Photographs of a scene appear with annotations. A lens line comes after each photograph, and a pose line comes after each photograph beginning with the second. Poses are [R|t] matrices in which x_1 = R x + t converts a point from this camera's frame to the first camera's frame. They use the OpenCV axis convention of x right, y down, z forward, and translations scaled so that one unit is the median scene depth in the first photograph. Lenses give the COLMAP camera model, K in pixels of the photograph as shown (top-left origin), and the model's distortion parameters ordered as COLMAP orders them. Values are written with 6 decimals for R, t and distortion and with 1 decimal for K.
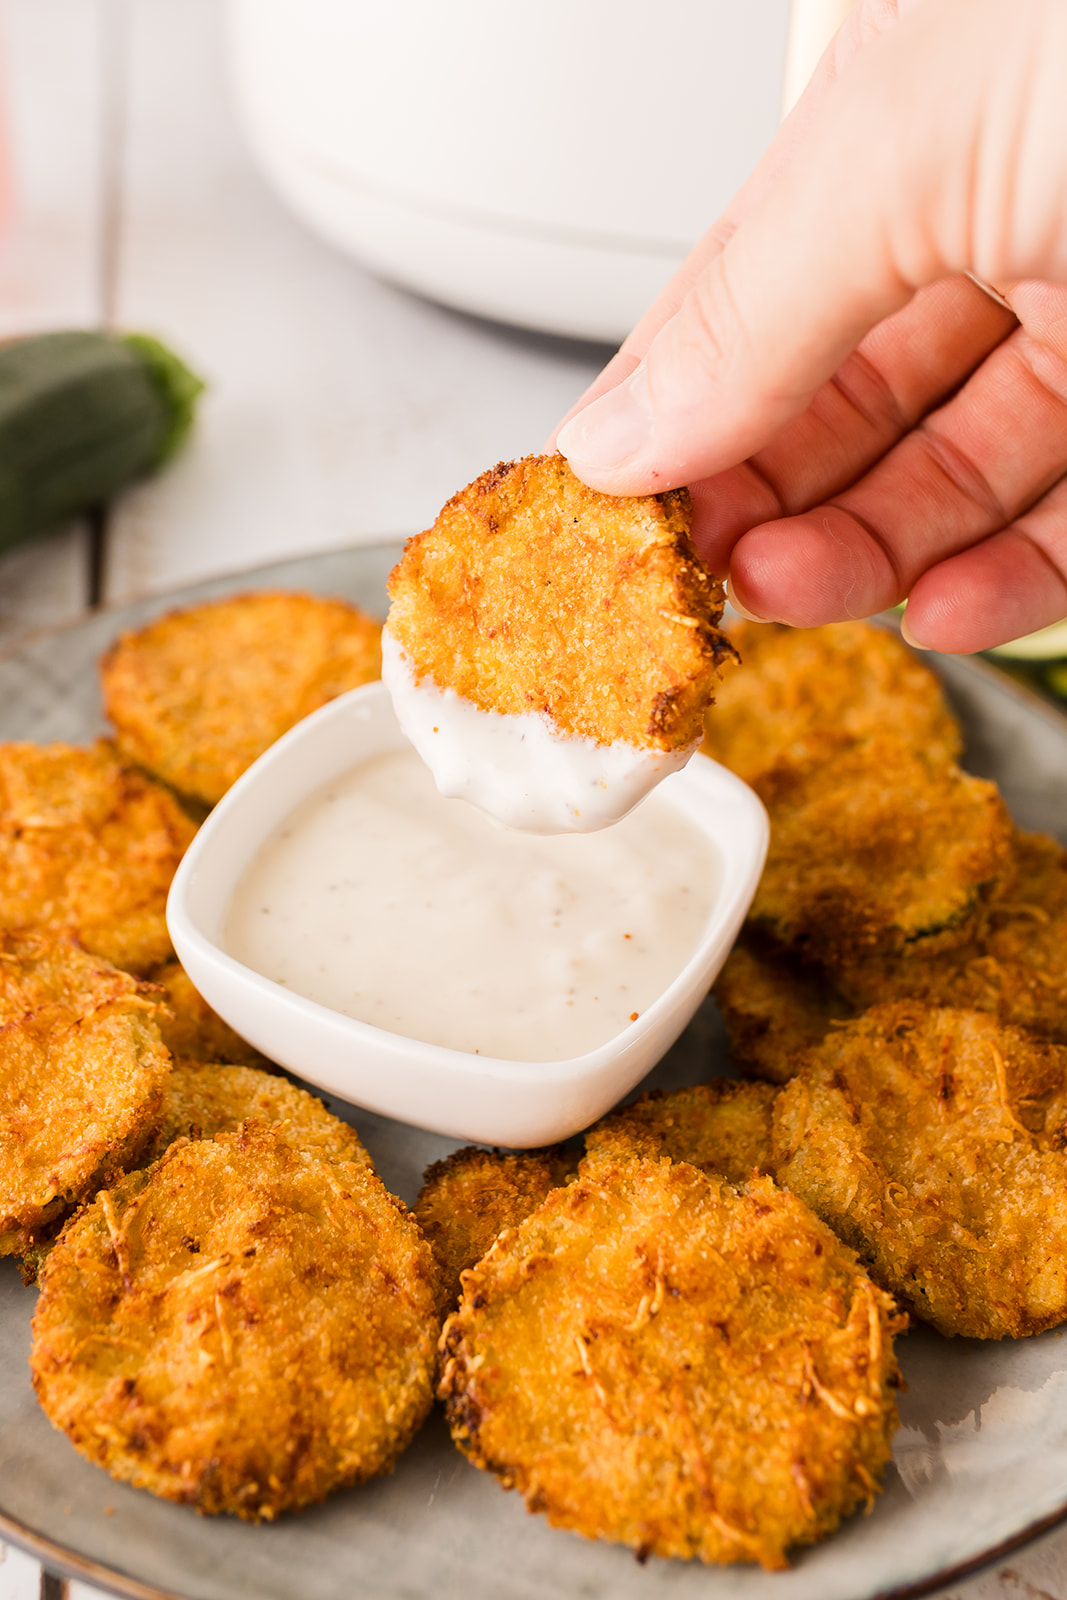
lens RADIAL K [[2146.0, 0, 436.0], [0, 2146.0, 746.1], [0, 0, 1]] dist [-0.004498, 0.000000]
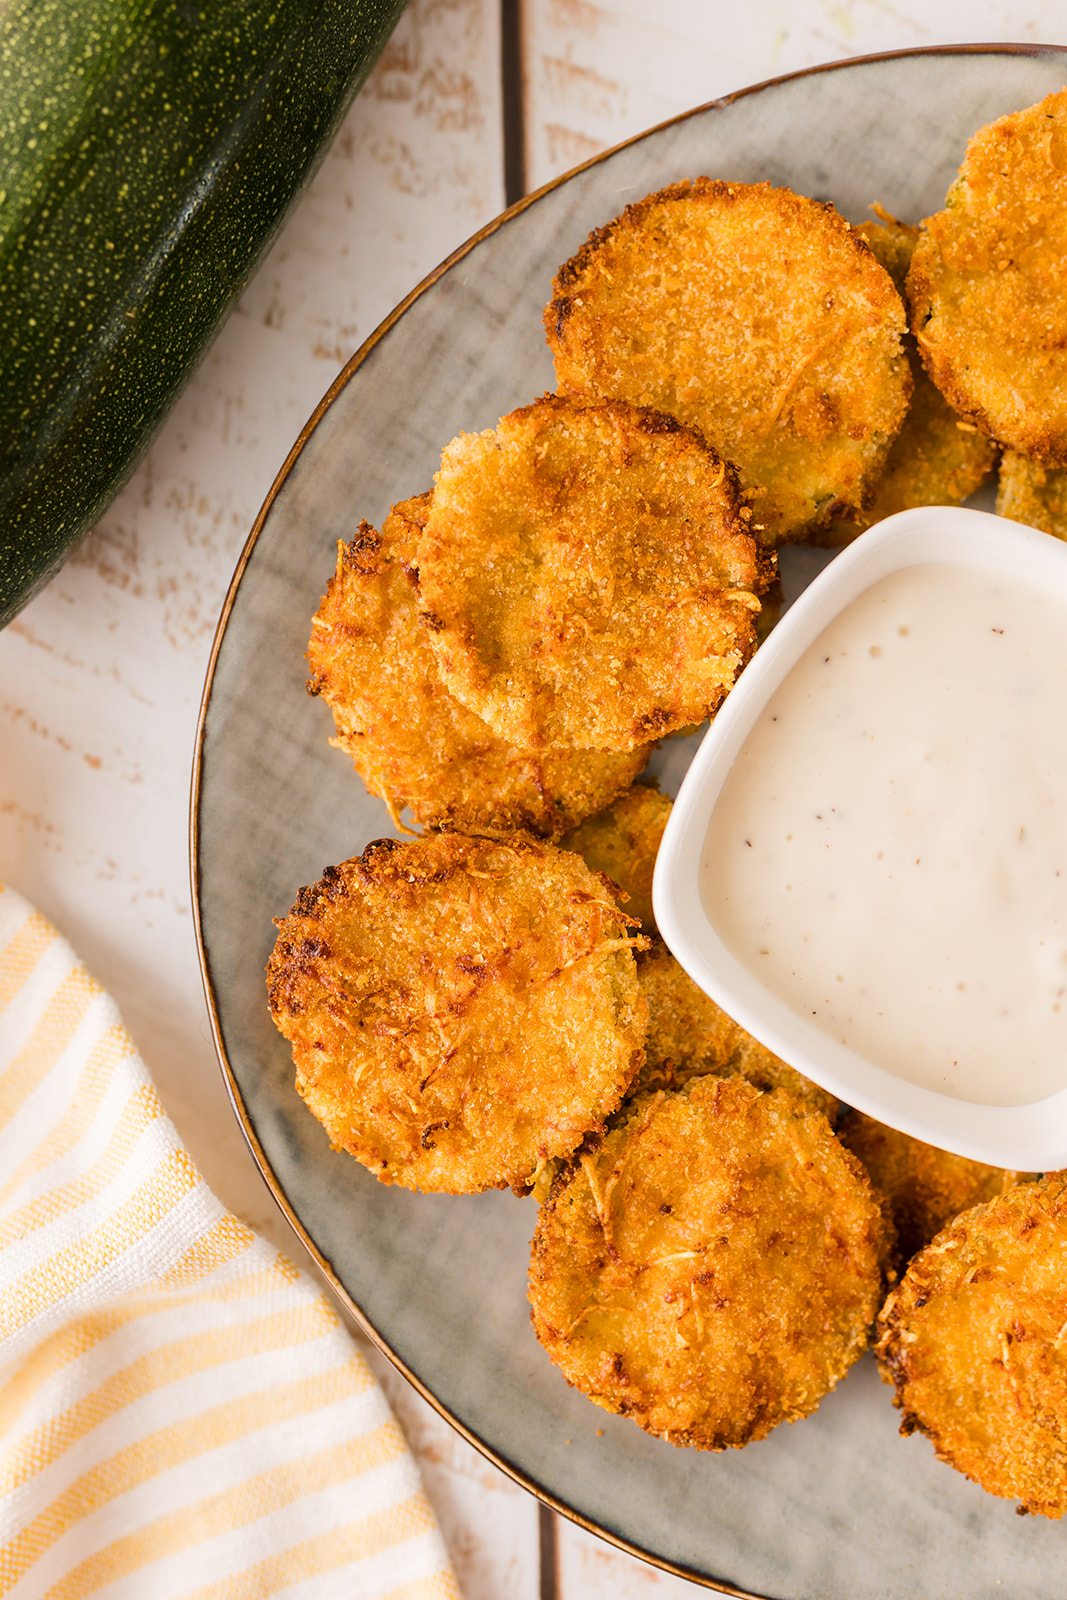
lens RADIAL K [[1695.6, 0, 534.2], [0, 1695.6, 787.8], [0, 0, 1]] dist [0.000270, 0.000000]
pose [[0.996800, 0.077180, -0.020785, -0.178377], [-0.031336, 0.616567, 0.786679, -0.581670], [0.073532, -0.783510, 0.617013, 0.613521]]
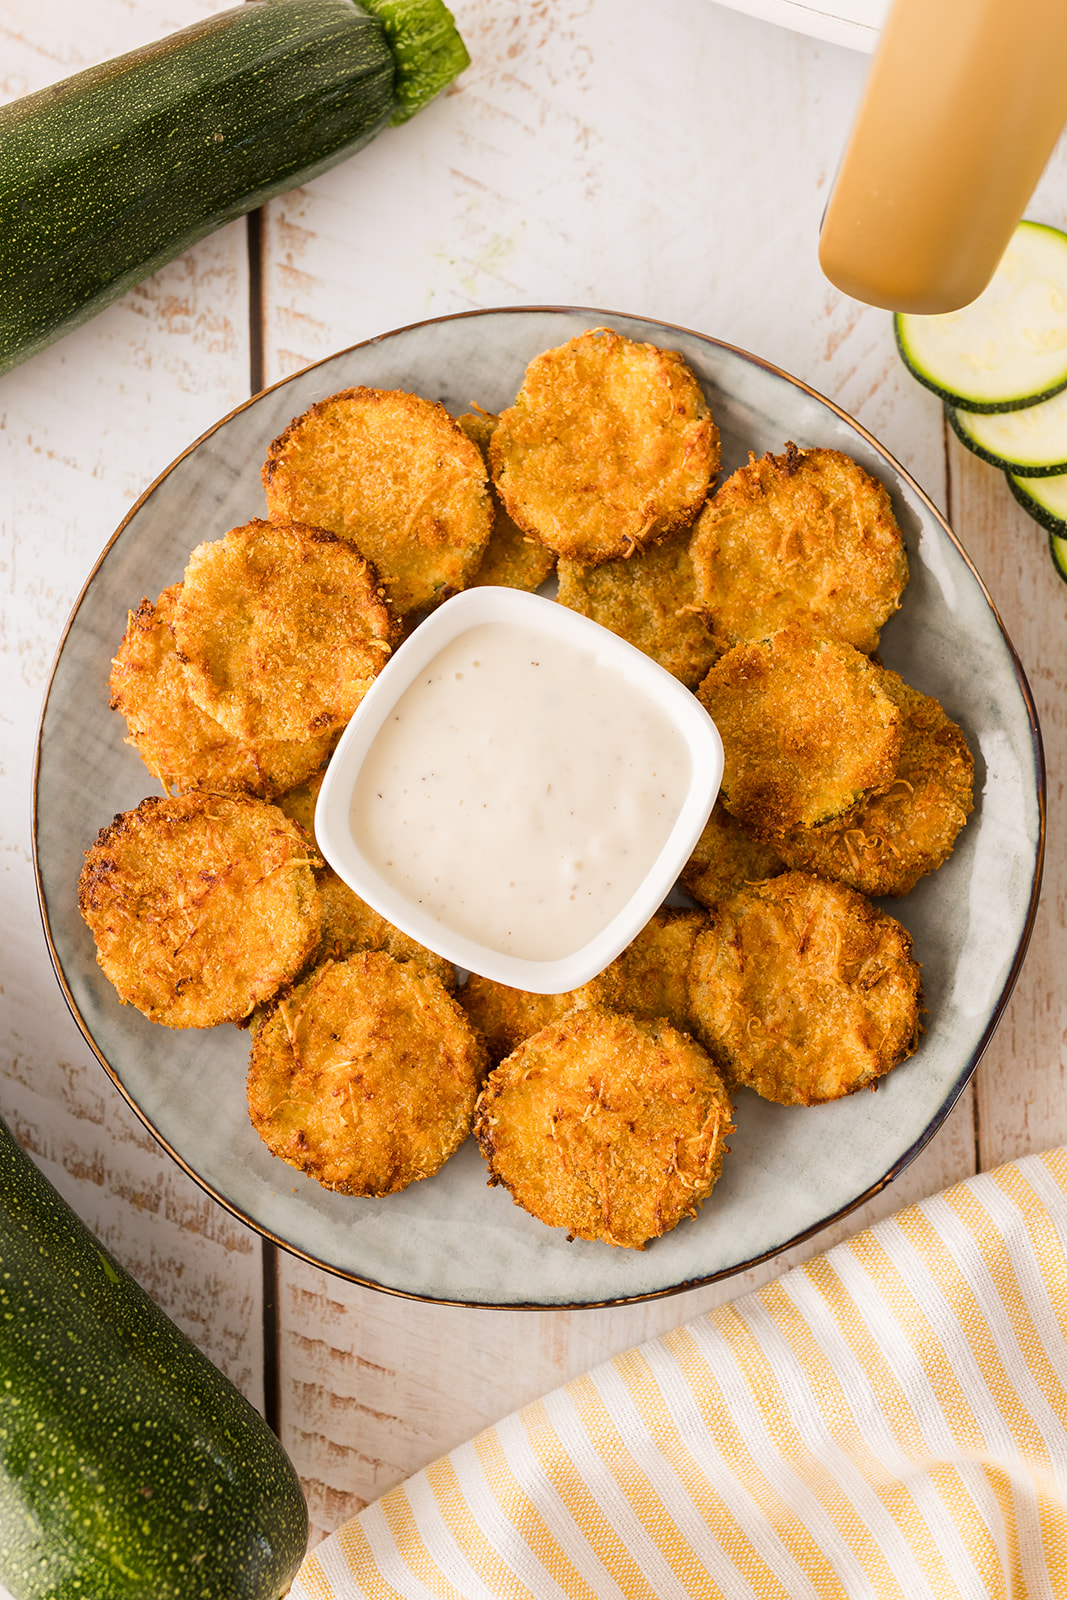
lens RADIAL K [[1841.8, 0, 552.6], [0, 1841.8, 809.1], [0, 0, 1]] dist [-0.004620, 0.000000]
pose [[0.997321, 0.072800, -0.007189, 0.056278], [-0.044599, 0.682986, 0.729069, -0.961242], [0.057986, -0.726795, 0.684403, 0.129333]]
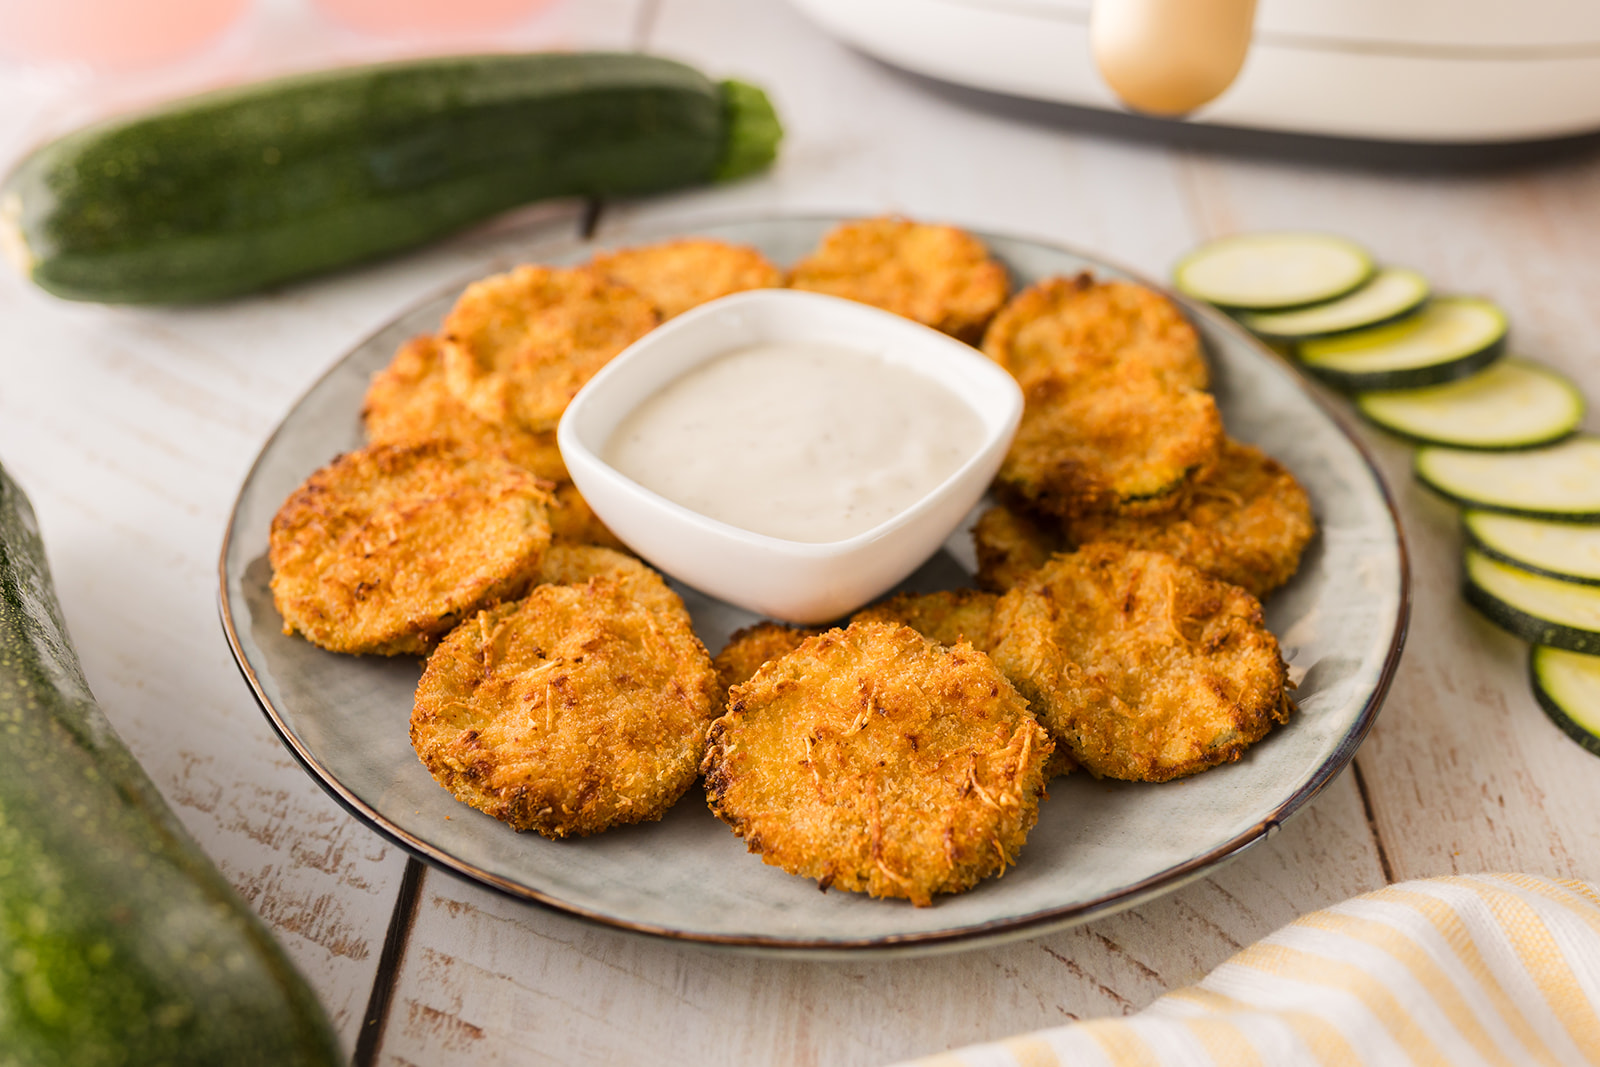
lens RADIAL K [[1695.6, 0, 800.1], [0, 1695.6, 563.9], [0, 0, 1]] dist [0.000270, 0.000000]
pose [[0.990796, 0.084591, -0.105676, 0.155627], [-0.082324, 0.996276, 0.025636, 0.132411], [0.107451, -0.016701, 0.994070, -0.049475]]
